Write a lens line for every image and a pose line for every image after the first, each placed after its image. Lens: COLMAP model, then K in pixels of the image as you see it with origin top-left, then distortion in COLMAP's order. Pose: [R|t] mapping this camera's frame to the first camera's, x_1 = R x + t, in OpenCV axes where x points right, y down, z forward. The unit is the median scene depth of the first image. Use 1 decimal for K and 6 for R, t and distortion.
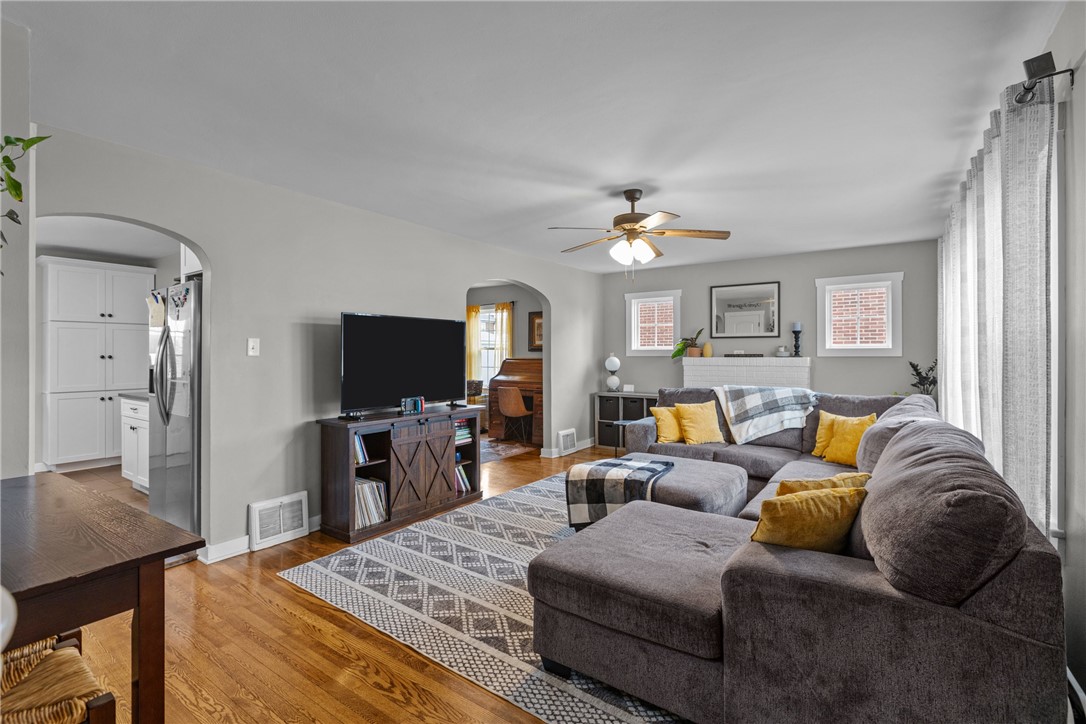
lens RADIAL K [[493.6, 0, 541.8], [0, 493.6, 355.2], [0, 0, 1]] dist [0.001891, 0.001350]
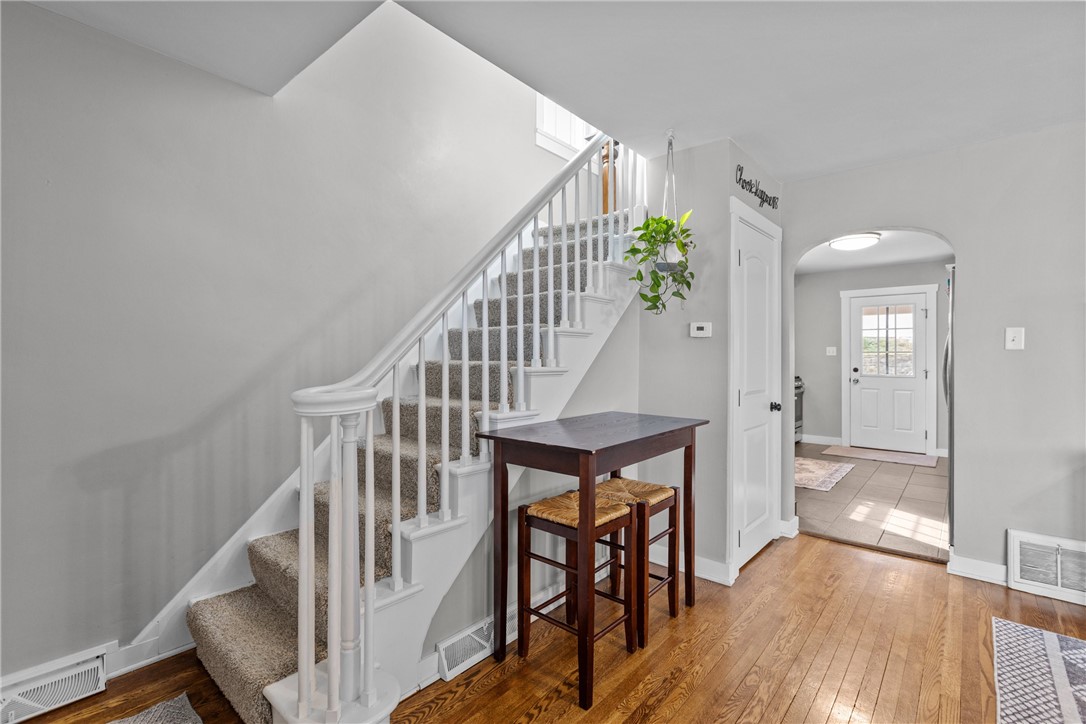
lens RADIAL K [[493.6, 0, 540.4], [0, 493.6, 357.5], [0, 0, 1]] dist [0.001891, 0.001350]
pose [[-0.095747, 0.005610, -0.995390, 0.302600], [-0.002573, 0.999979, 0.005883, 0.012222], [0.995402, 0.003125, -0.095730, 0.299920]]
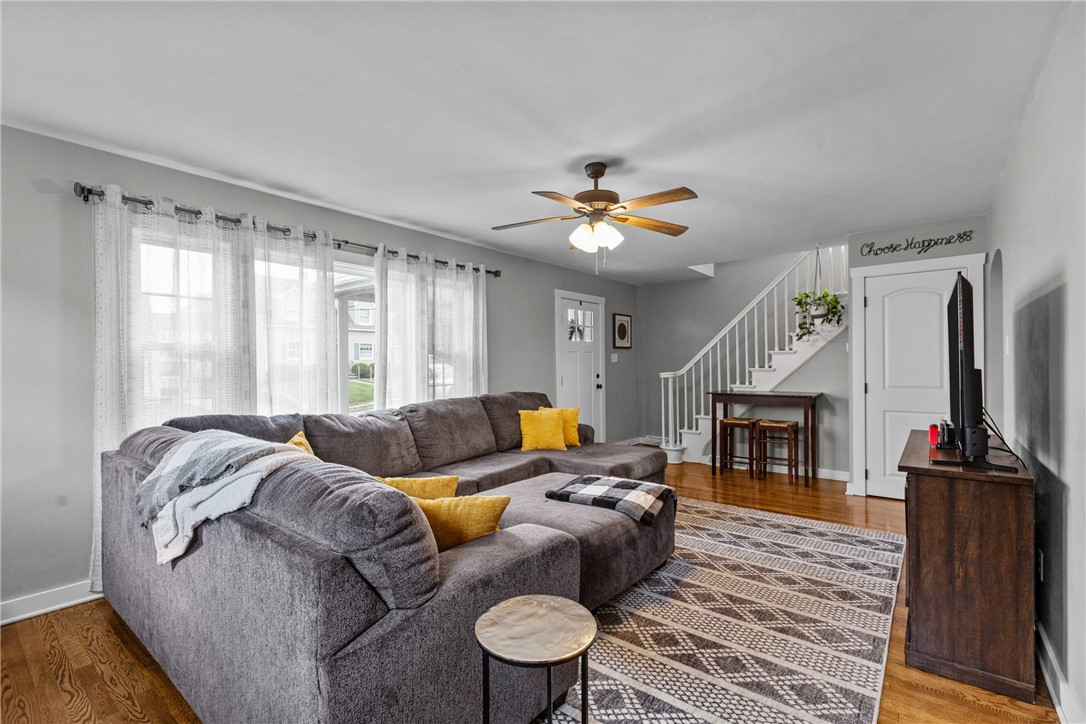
lens RADIAL K [[493.6, 0, 538.5], [0, 493.6, 365.9], [0, 0, 1]] dist [0.001891, 0.001350]
pose [[-0.998064, 0.009816, 0.061415, 0.254660], [0.009954, 0.999949, 0.001937, 0.011934], [-0.061393, 0.002545, -0.998110, 2.020241]]
